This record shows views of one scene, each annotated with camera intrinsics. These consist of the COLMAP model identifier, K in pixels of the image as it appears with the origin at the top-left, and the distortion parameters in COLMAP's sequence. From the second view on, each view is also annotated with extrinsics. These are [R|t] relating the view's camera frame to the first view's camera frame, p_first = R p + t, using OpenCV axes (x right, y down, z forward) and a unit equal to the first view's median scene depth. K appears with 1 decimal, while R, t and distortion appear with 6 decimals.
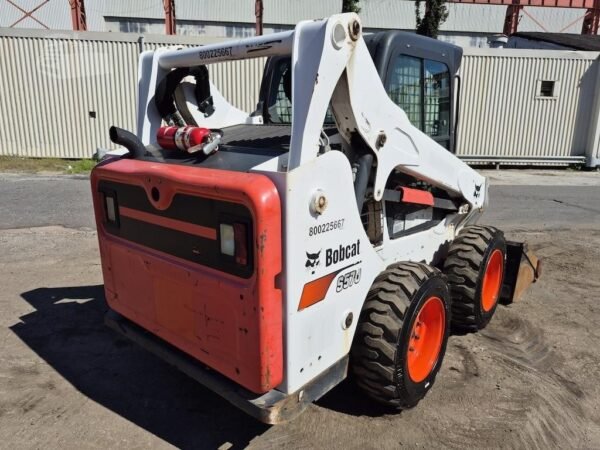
lens RADIAL K [[414.5, 0, 306.5], [0, 414.5, 223.6], [0, 0, 1]] dist [0.065254, -0.063638]
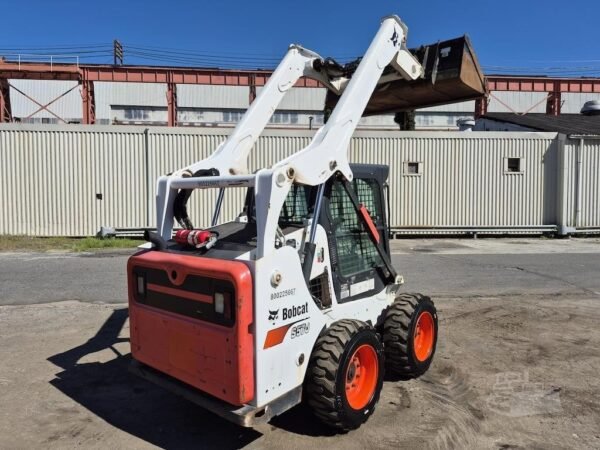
lens RADIAL K [[414.5, 0, 300.6], [0, 414.5, 222.7], [0, 0, 1]] dist [0.065254, -0.063638]
pose [[0.999776, -0.021176, -0.000138, 0.069091], [0.020852, 0.985566, -0.168002, 0.004518], [0.003694, 0.167961, 0.985787, -0.339117]]
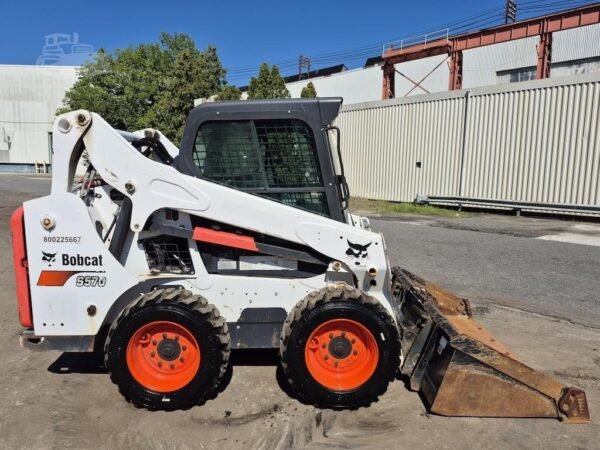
lens RADIAL K [[414.5, 0, 302.4], [0, 414.5, 223.7], [0, 0, 1]] dist [0.065254, -0.063638]
pose [[0.632003, 0.087137, -0.770052, 1.053427], [-0.170416, 0.984963, -0.028409, -0.091821], [0.755997, 0.149184, 0.637349, 0.369850]]
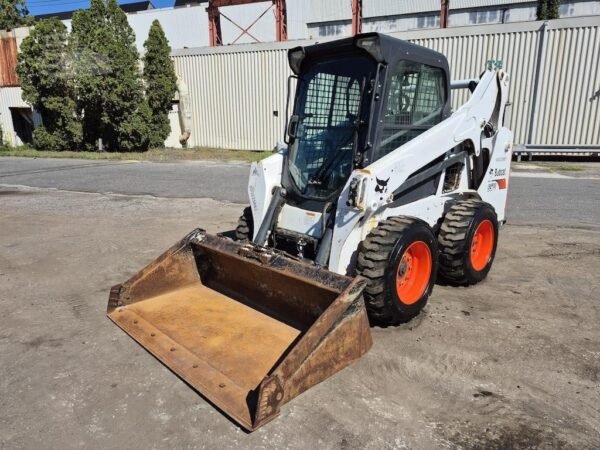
lens RADIAL K [[414.5, 0, 300.7], [0, 414.5, 223.3], [0, 0, 1]] dist [0.065254, -0.063638]
pose [[0.898049, 0.078156, -0.432898, 0.520806], [-0.071381, 0.996939, 0.031909, 0.043199], [0.434066, 0.002245, 0.900878, -0.159544]]
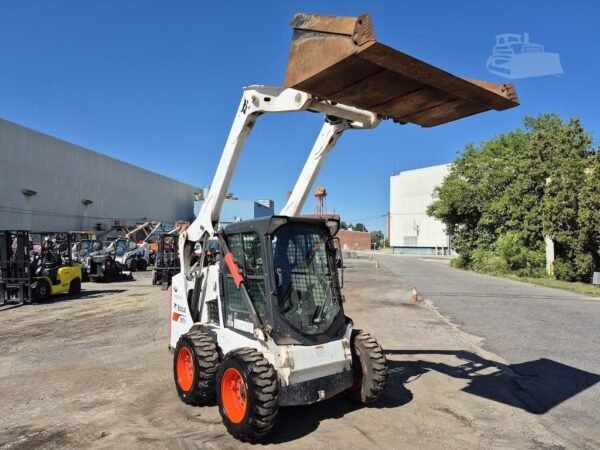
lens RADIAL K [[414.5, 0, 301.1], [0, 414.5, 225.9], [0, 0, 1]] dist [0.065254, -0.063638]
pose [[-0.217369, -0.072344, -0.973405, 1.664050], [-0.221288, 0.974936, -0.023042, -0.365359], [0.950675, 0.210394, -0.227930, 1.395994]]
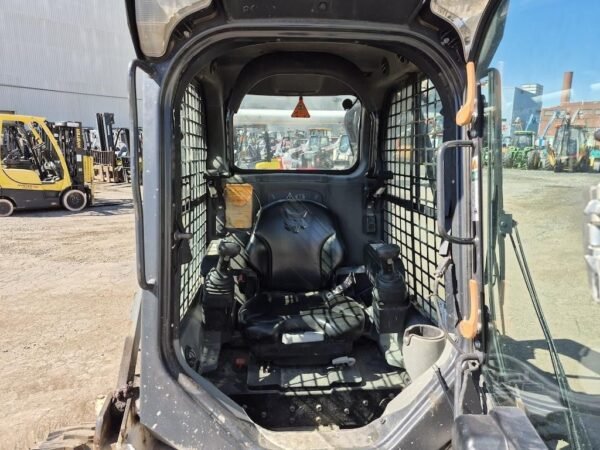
lens RADIAL K [[414.5, 0, 303.9], [0, 414.5, 225.6], [0, 0, 1]] dist [0.065254, -0.063638]
pose [[-0.708489, 0.111896, -0.696794, 0.507224], [-0.175113, 0.928597, 0.327173, -0.354148], [0.683651, 0.353816, -0.638307, 1.346269]]
